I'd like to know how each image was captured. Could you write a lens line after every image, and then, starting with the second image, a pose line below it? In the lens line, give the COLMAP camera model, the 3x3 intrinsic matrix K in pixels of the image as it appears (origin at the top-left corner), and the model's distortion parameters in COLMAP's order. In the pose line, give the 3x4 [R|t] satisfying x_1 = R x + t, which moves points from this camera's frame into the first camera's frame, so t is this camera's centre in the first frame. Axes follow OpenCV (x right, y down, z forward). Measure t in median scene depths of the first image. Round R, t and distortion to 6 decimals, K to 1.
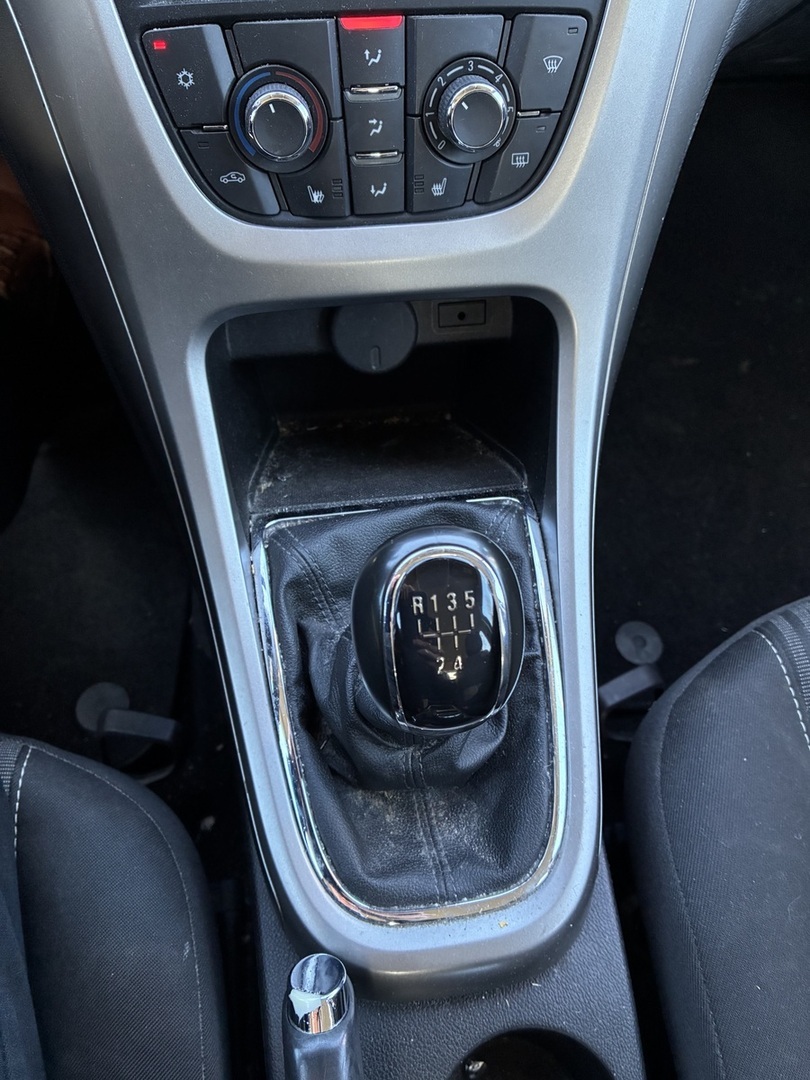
lens RADIAL K [[809.6, 0, 407.5], [0, 809.6, 541.0], [0, 0, 1]] dist [-0.011201, -0.013770]
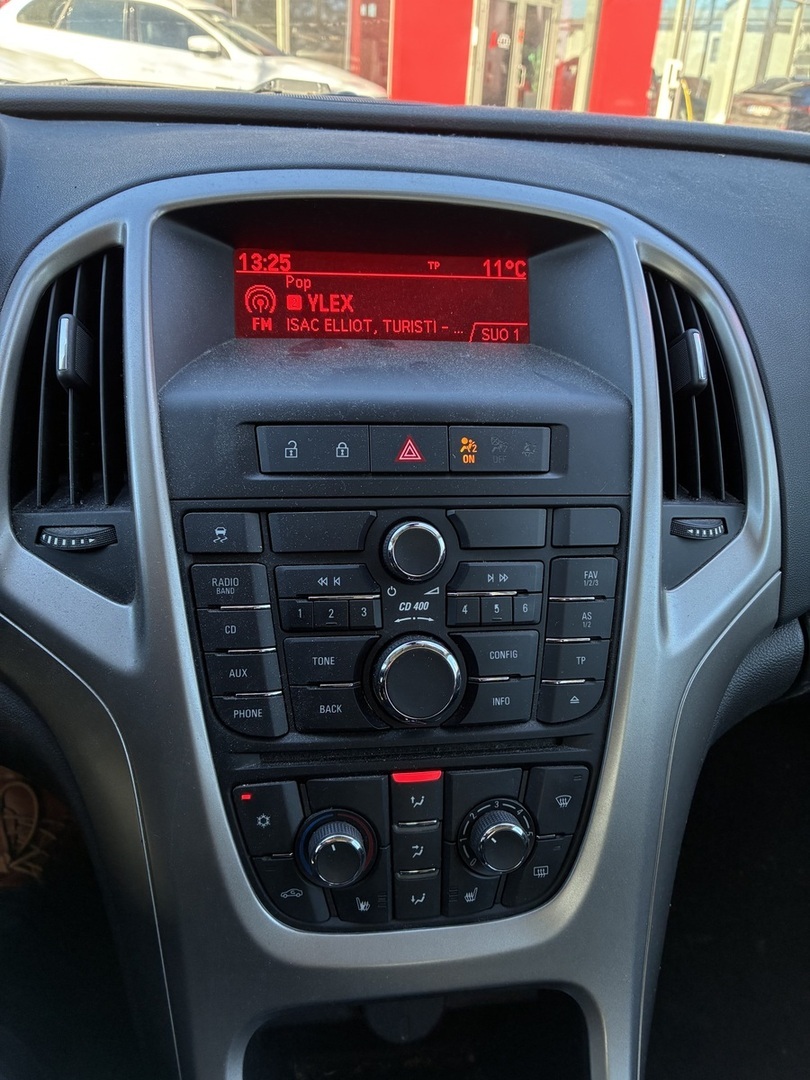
lens RADIAL K [[809.6, 0, 399.9], [0, 809.6, 540.8], [0, 0, 1]] dist [-0.011201, -0.013770]
pose [[0.999927, 0.011861, -0.002201, -0.068215], [-0.011114, 0.834767, -0.550491, -0.242769], [-0.004692, 0.550475, 0.834838, -0.232955]]
